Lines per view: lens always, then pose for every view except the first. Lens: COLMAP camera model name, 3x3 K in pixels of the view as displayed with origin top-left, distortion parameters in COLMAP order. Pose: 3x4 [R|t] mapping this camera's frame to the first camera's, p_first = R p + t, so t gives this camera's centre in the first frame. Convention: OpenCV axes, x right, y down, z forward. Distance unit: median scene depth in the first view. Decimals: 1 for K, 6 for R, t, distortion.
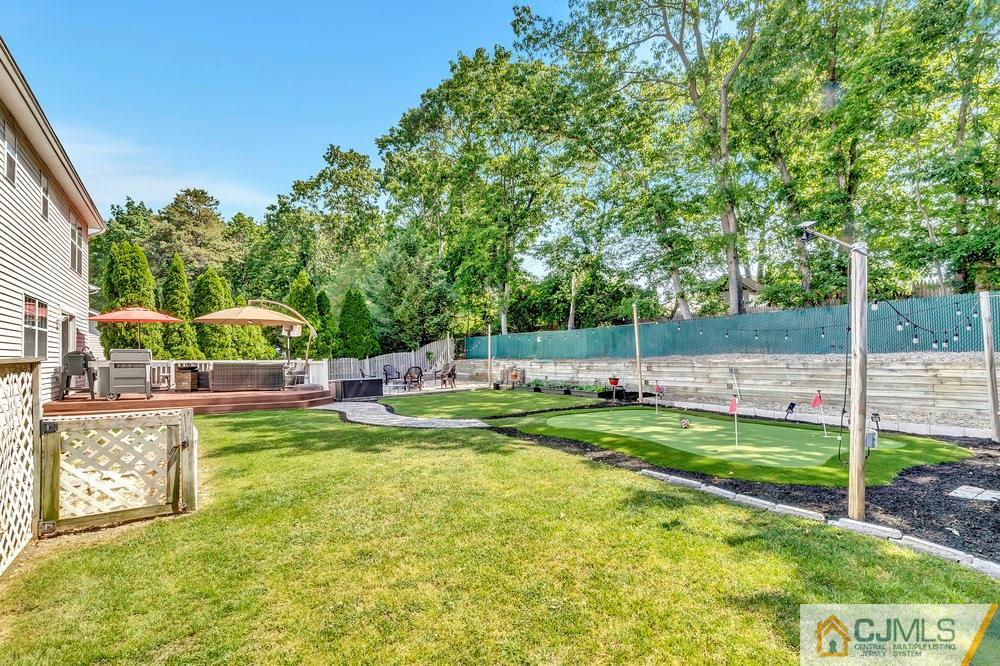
lens RADIAL K [[453.6, 0, 501.7], [0, 453.6, 366.2], [0, 0, 1]] dist [-0.000318, -0.000098]
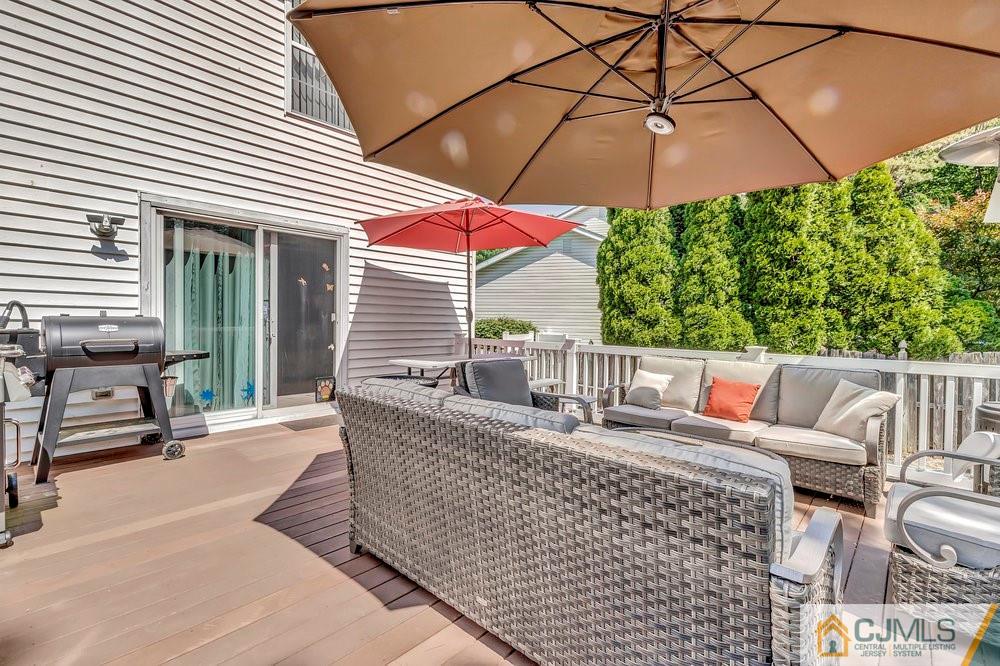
lens RADIAL K [[447.9, 0, 500.0], [0, 447.9, 333.0], [0, 0, 1]] dist [0.000410, 0.000068]
pose [[0.210454, 0.028228, -0.977196, -0.315980], [-0.029390, 0.999314, 0.022537, -0.021739], [0.977162, 0.023977, 0.211140, 0.695956]]
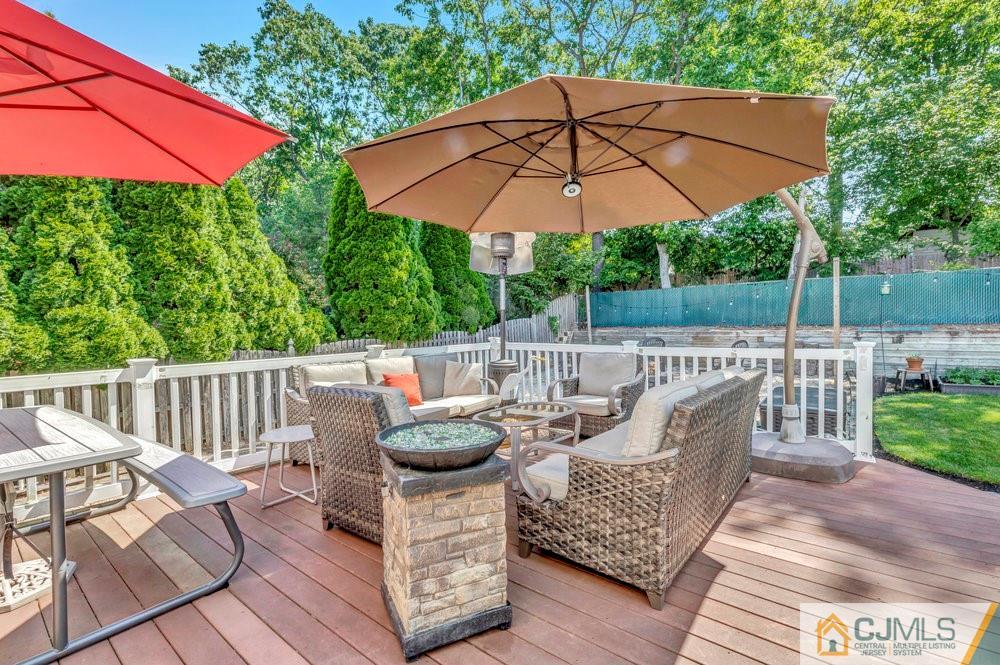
lens RADIAL K [[447.9, 0, 500.0], [0, 447.9, 332.5], [0, 0, 1]] dist [0.000410, 0.000068]
pose [[0.959532, -0.024202, 0.280558, -0.500862], [0.023010, 0.999707, 0.007543, -0.021673], [-0.280658, -0.000782, 0.959808, 0.602636]]
